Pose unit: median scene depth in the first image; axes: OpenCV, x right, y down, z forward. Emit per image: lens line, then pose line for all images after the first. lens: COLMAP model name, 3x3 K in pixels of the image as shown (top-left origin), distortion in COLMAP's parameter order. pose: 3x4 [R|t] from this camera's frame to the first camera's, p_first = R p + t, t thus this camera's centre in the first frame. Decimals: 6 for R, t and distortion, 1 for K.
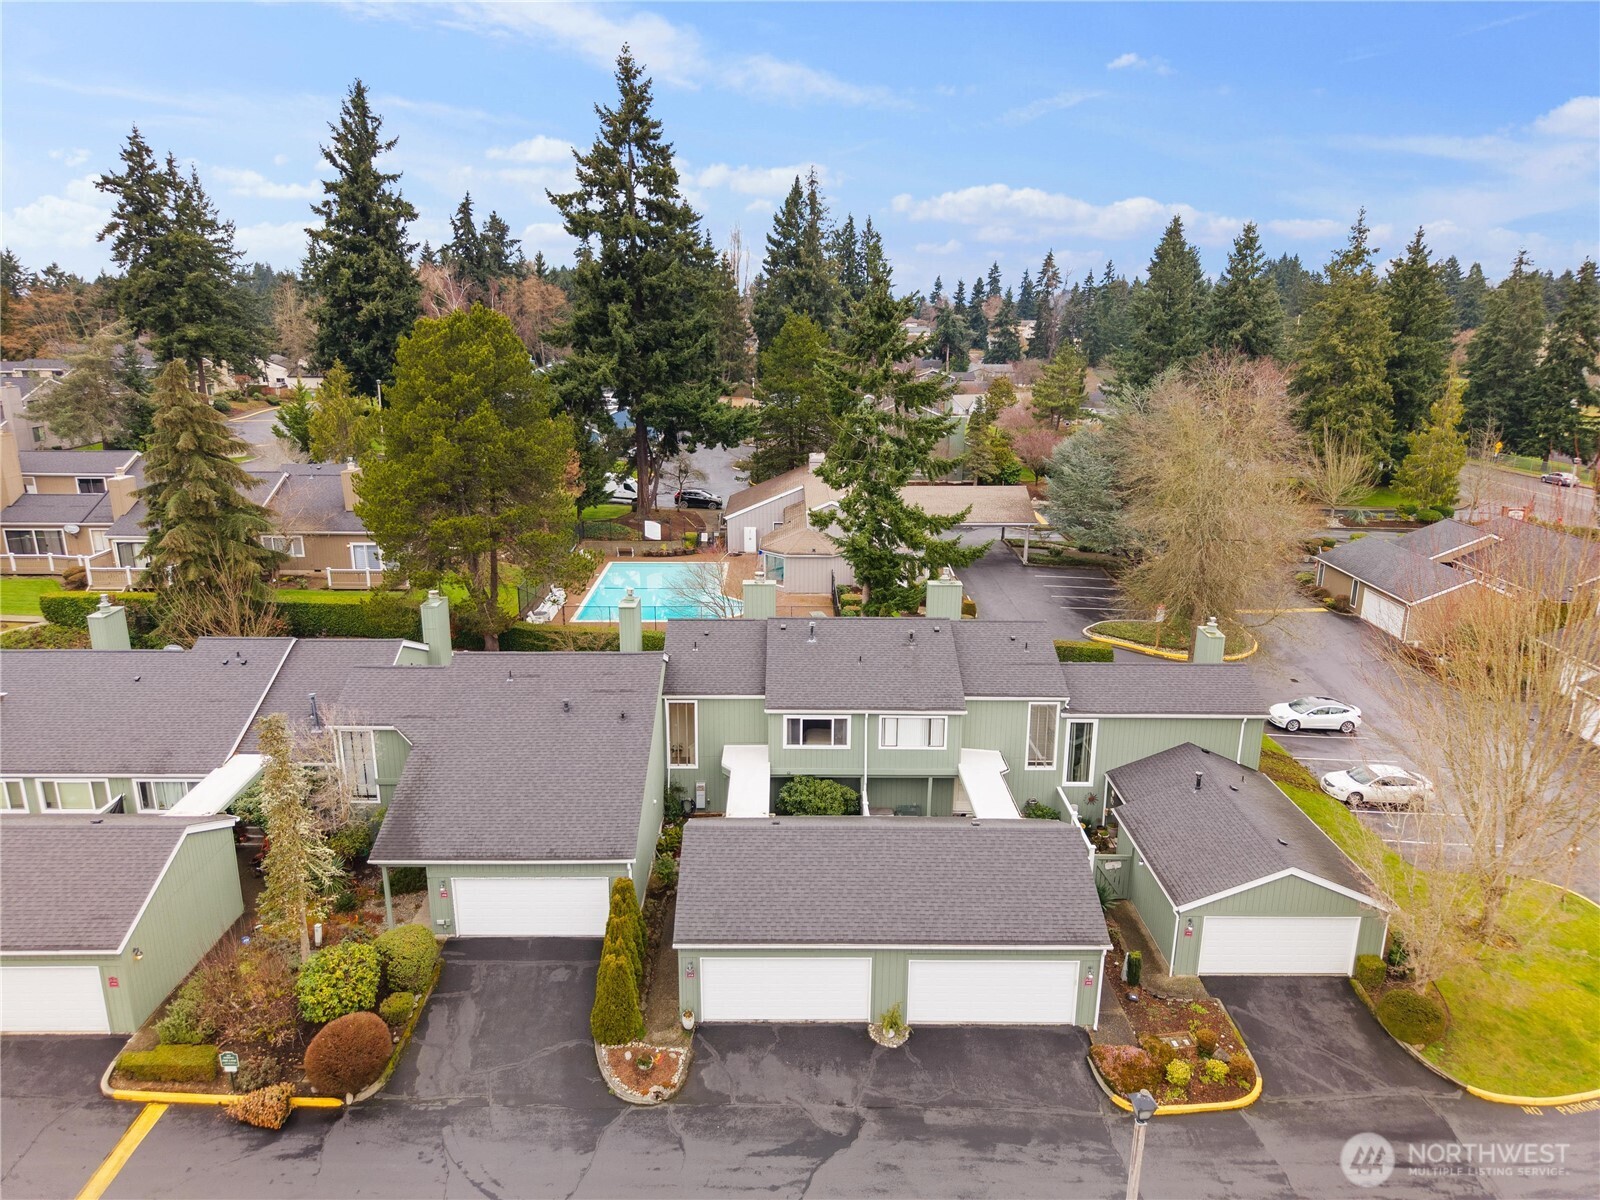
lens RADIAL K [[1075.7, 0, 793.2], [0, 1075.7, 602.5], [0, 0, 1]] dist [0.010863, -0.006988]
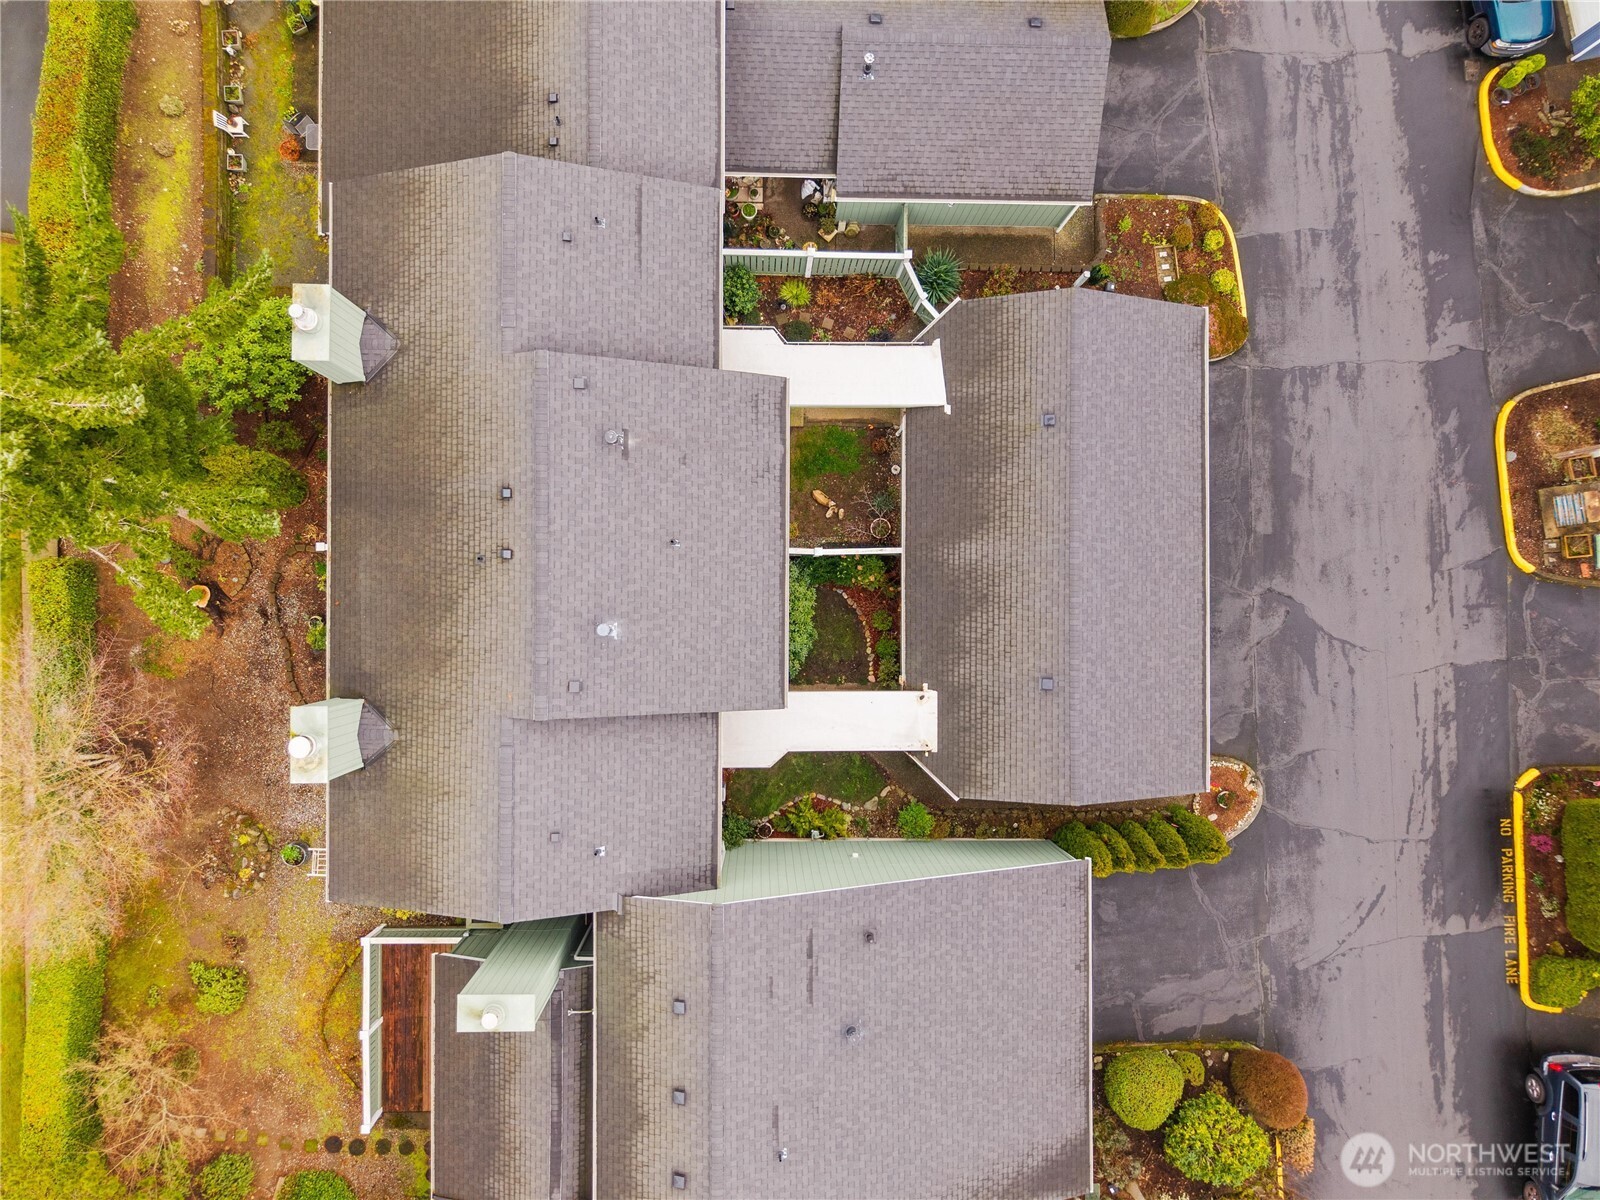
lens RADIAL K [[1075.7, 0, 793.2], [0, 1075.7, 602.5], [0, 0, 1]] dist [0.010863, -0.006988]
pose [[0.005717, -0.999982, 0.001746, 0.033163], [0.231819, 0.003023, 0.972754, -0.485026], [-0.972742, -0.005156, 0.231833, 0.849157]]
